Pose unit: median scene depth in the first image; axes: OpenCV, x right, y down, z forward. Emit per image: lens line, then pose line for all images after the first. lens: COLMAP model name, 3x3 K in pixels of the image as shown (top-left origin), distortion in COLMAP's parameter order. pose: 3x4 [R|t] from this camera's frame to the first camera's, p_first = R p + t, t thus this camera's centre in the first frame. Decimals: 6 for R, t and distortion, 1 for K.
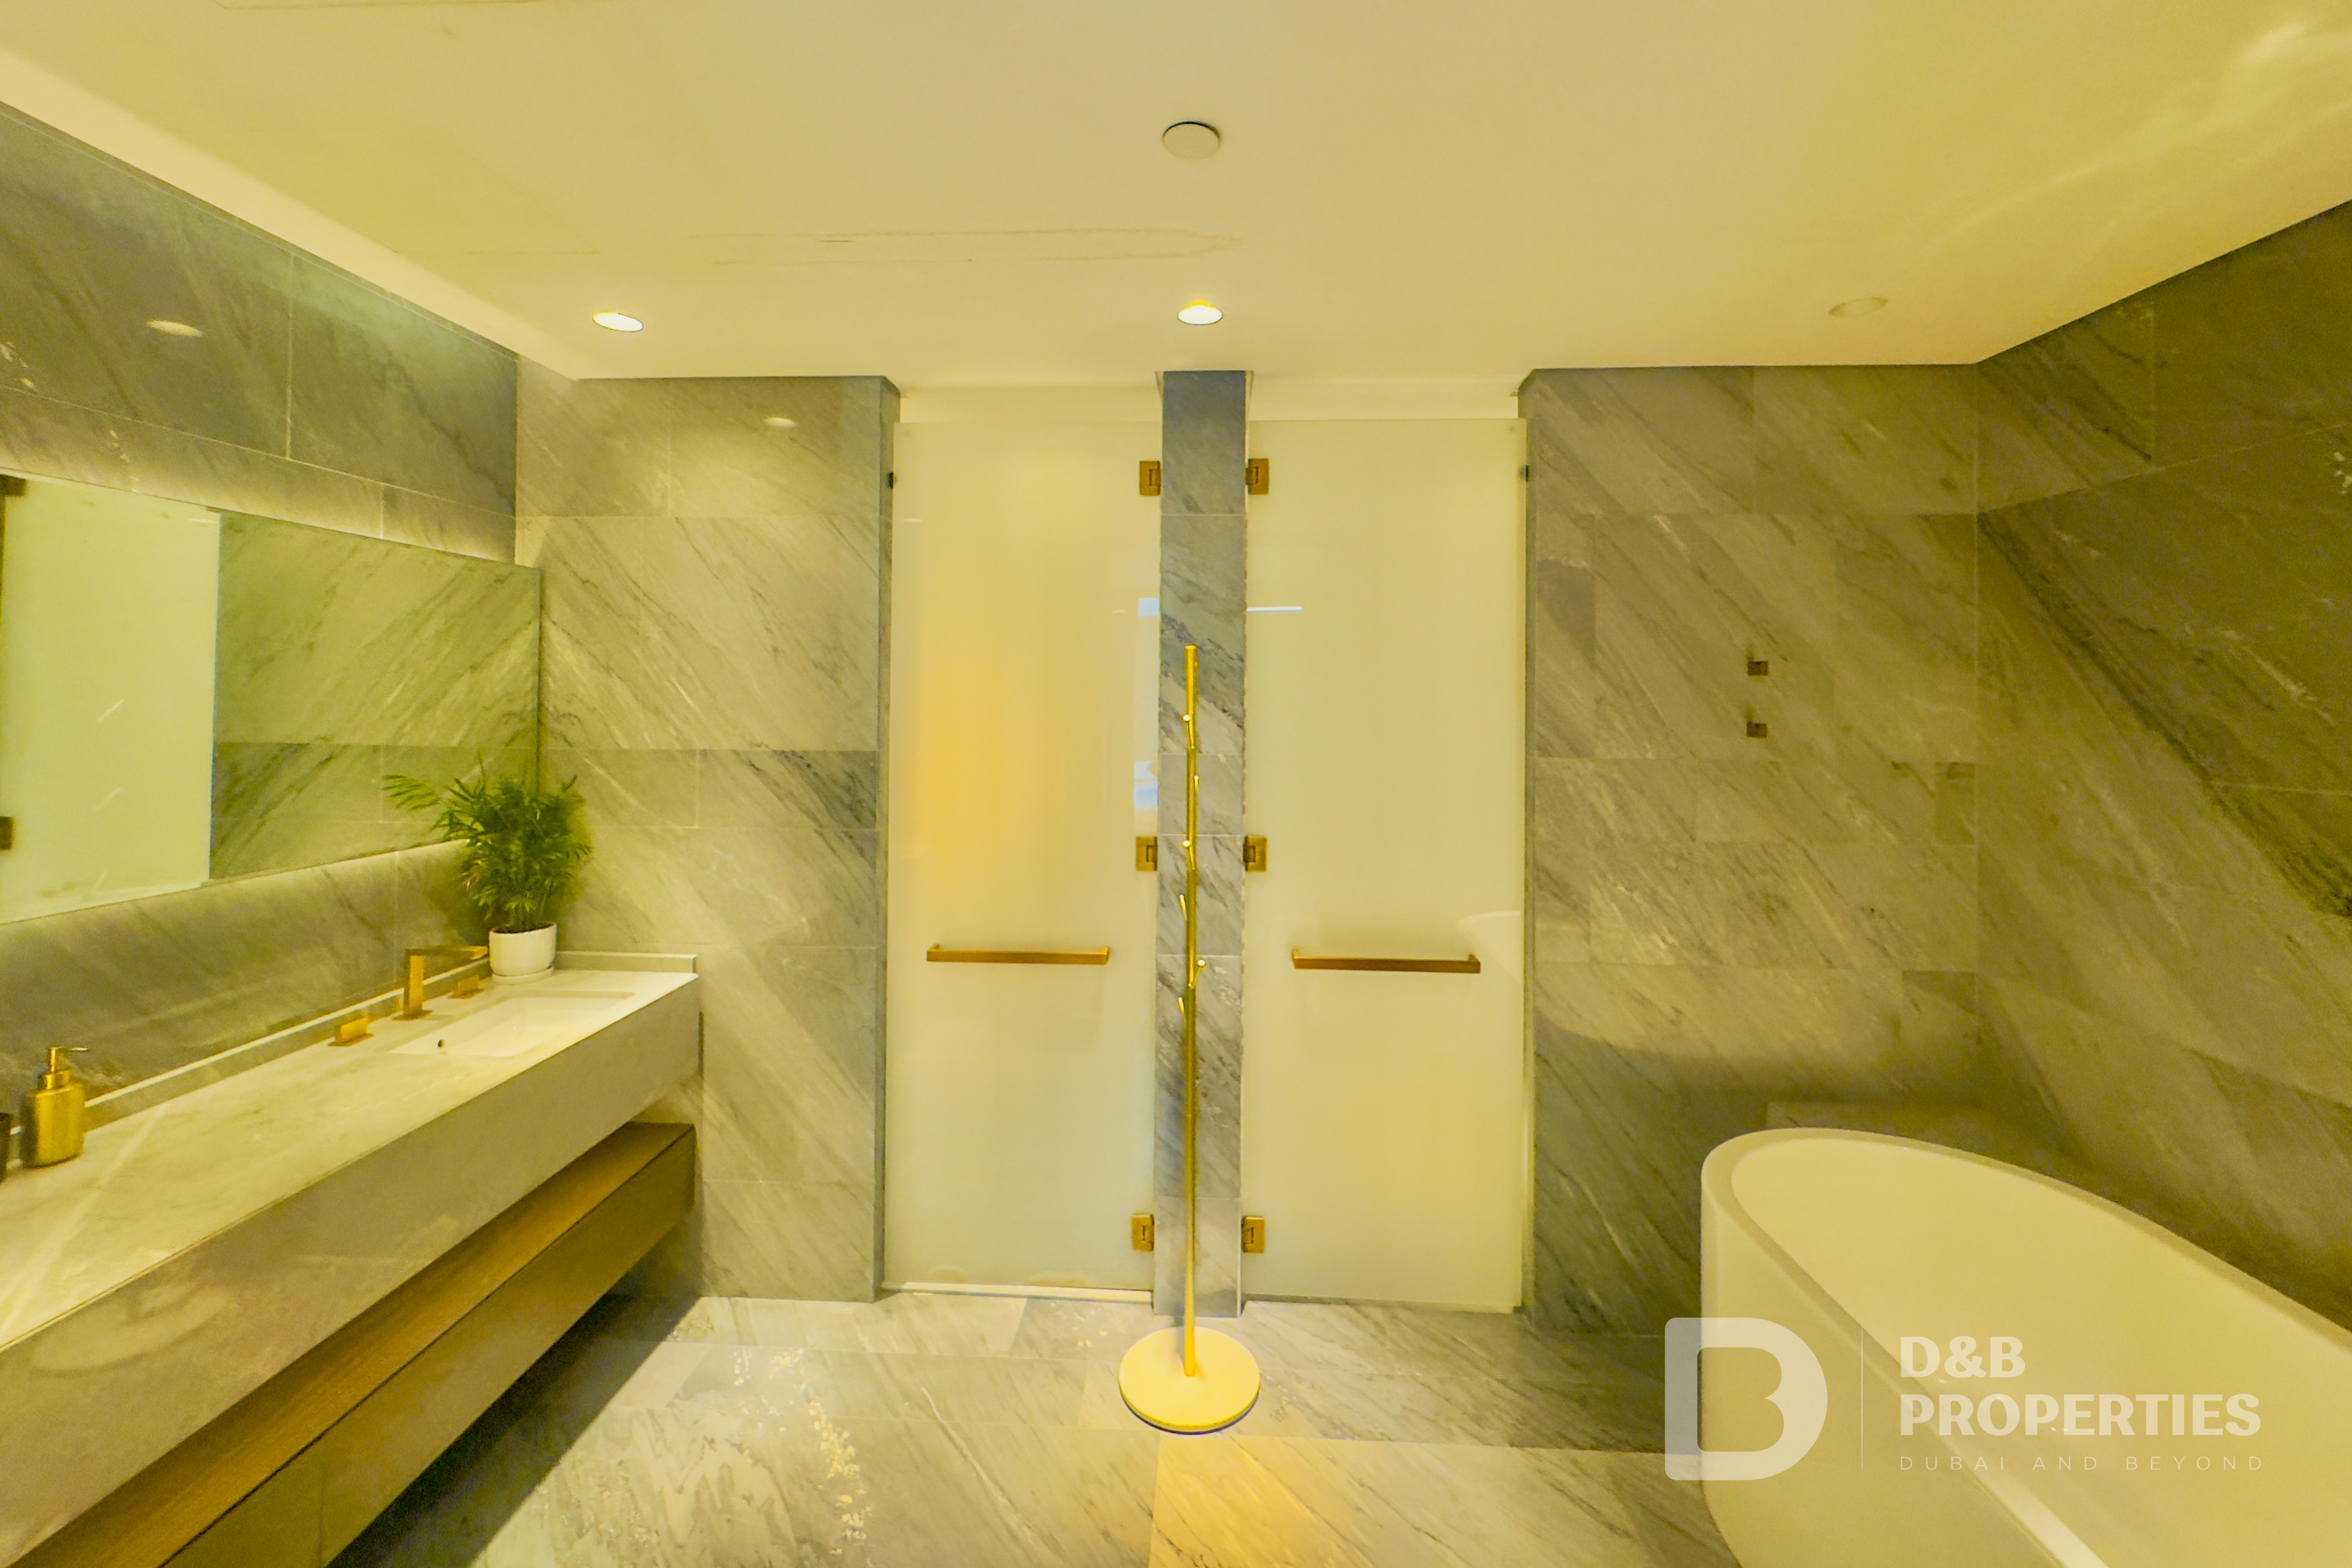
lens RADIAL K [[941.9, 0, 1173.3], [0, 941.9, 682.1], [0, 0, 1]] dist [-0.001856, -0.000363]
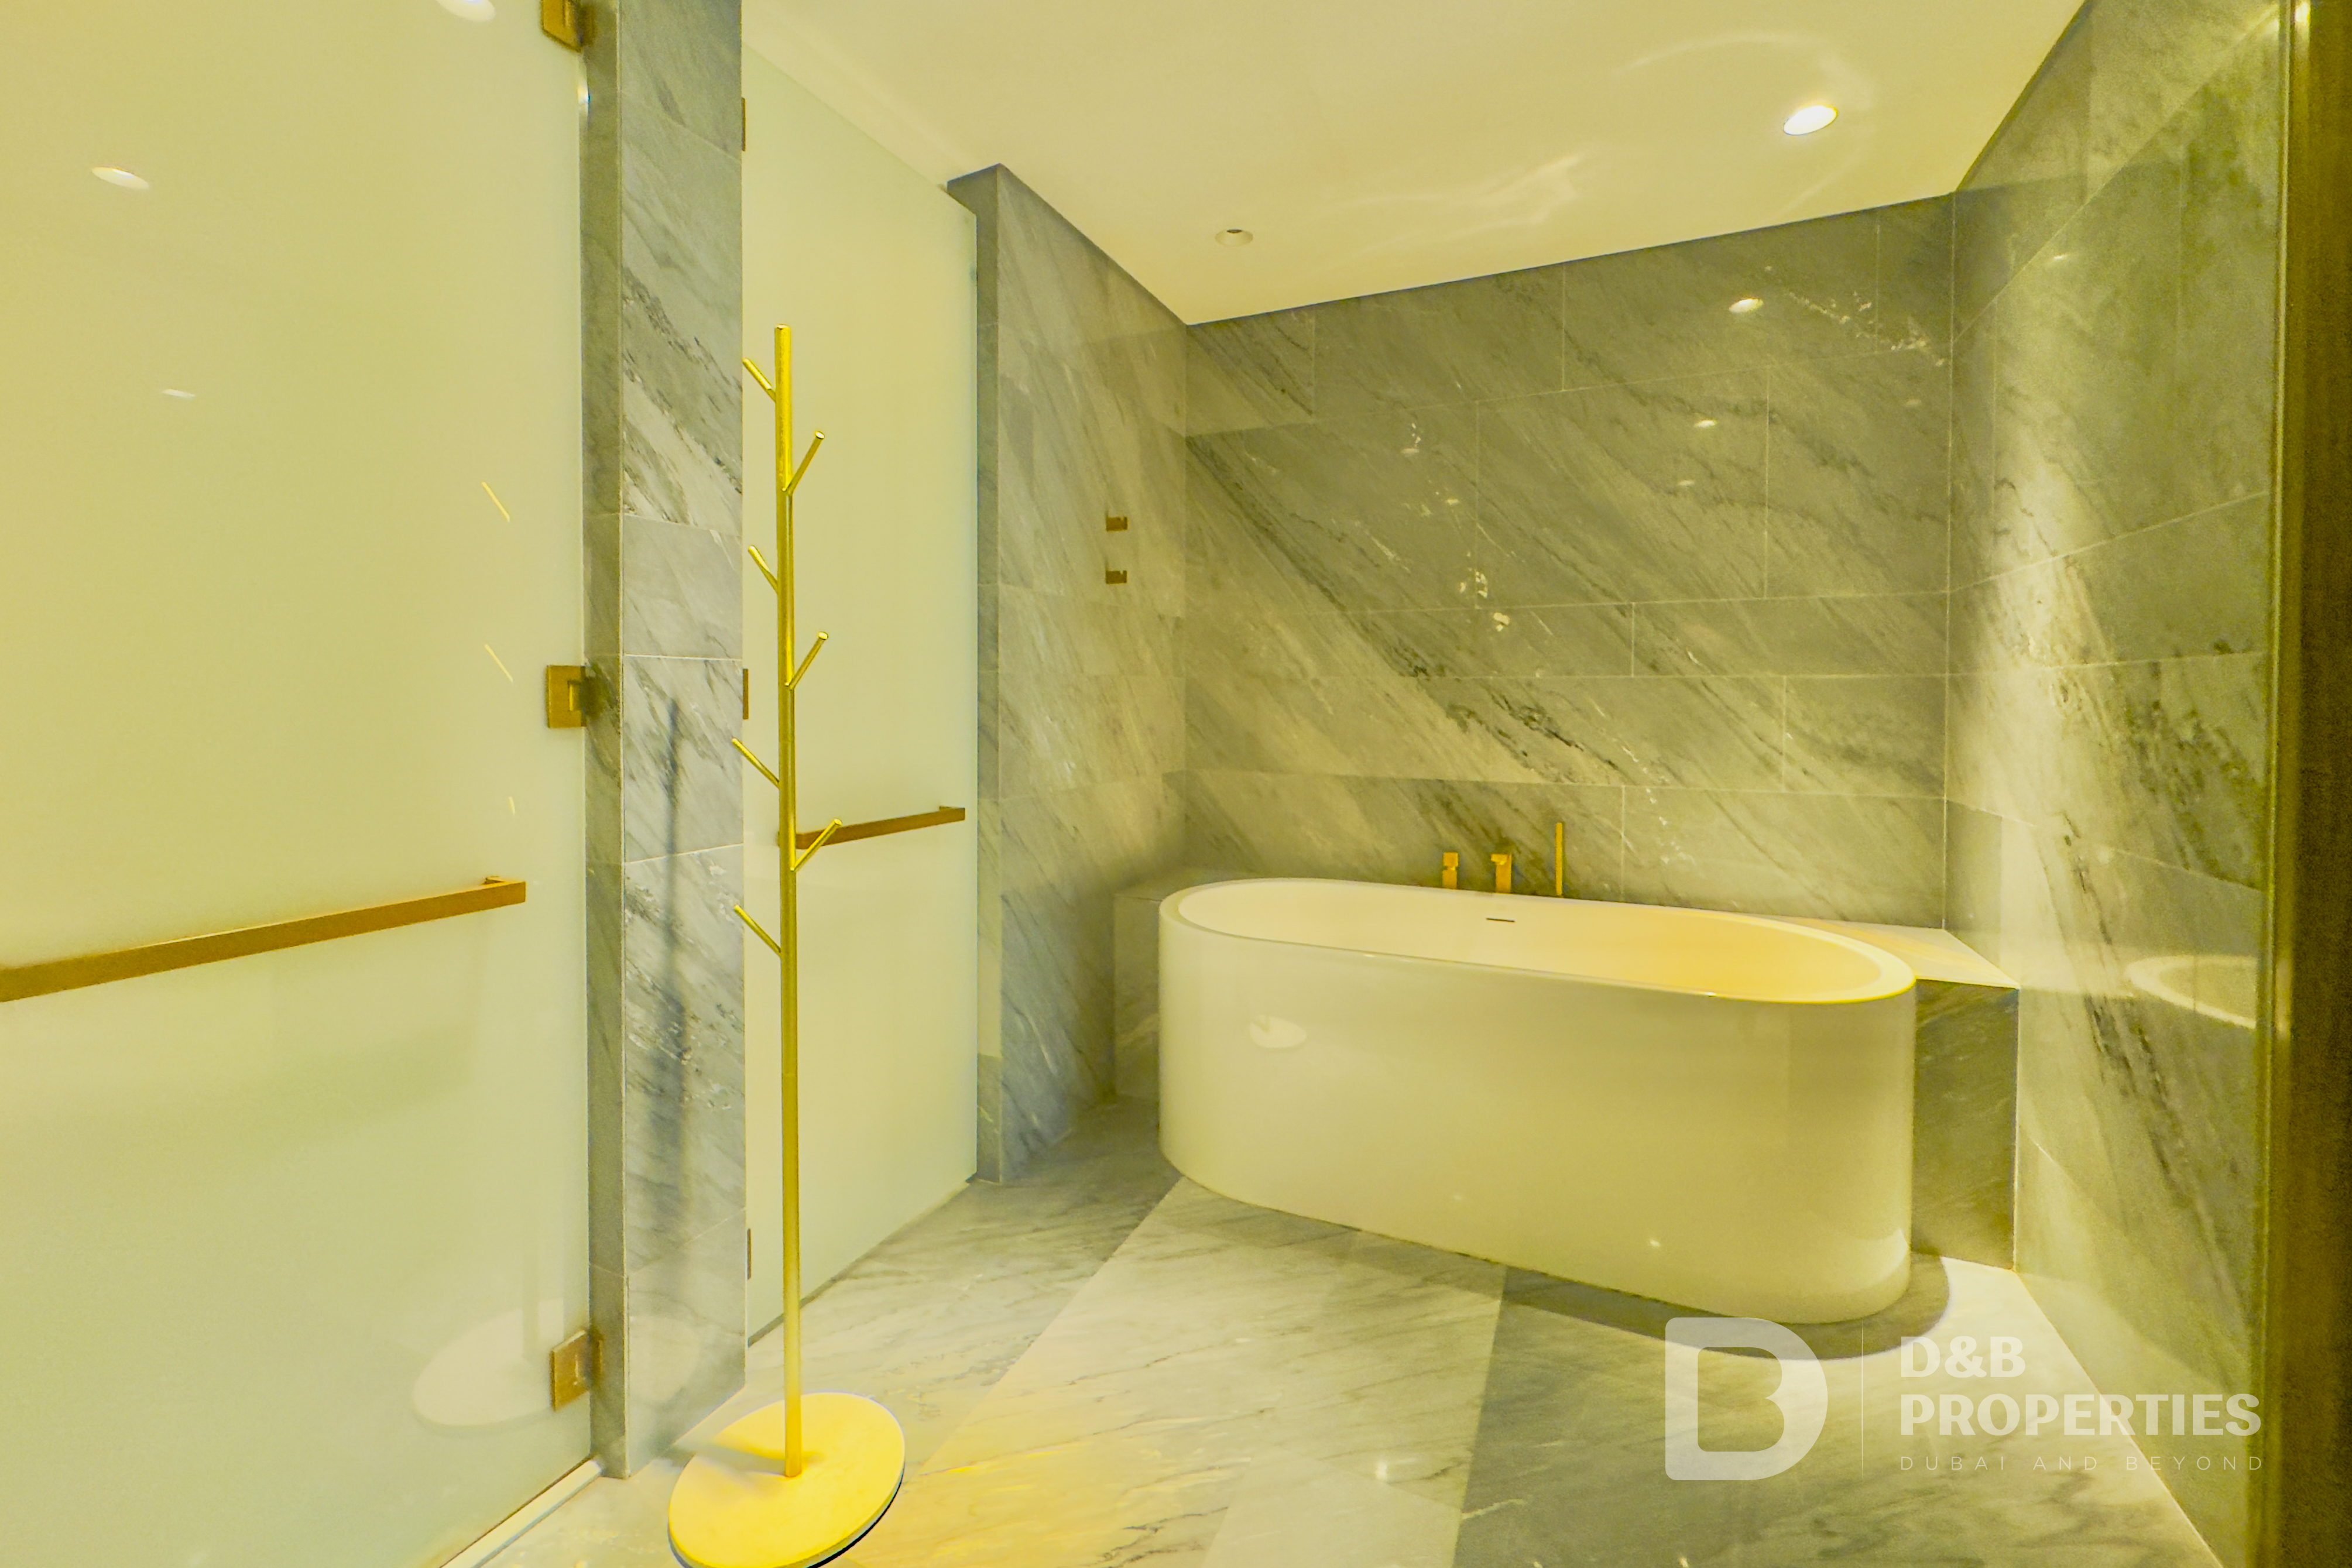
lens RADIAL K [[950.0, 0, 1178.4], [0, 950.0, 703.1], [0, 0, 1]] dist [-0.000774, -0.000150]
pose [[0.372105, -0.014056, 0.928084, -0.437332], [-0.015735, 0.999646, 0.021448, 0.179041], [-0.928057, -0.022584, 0.371752, 0.487060]]
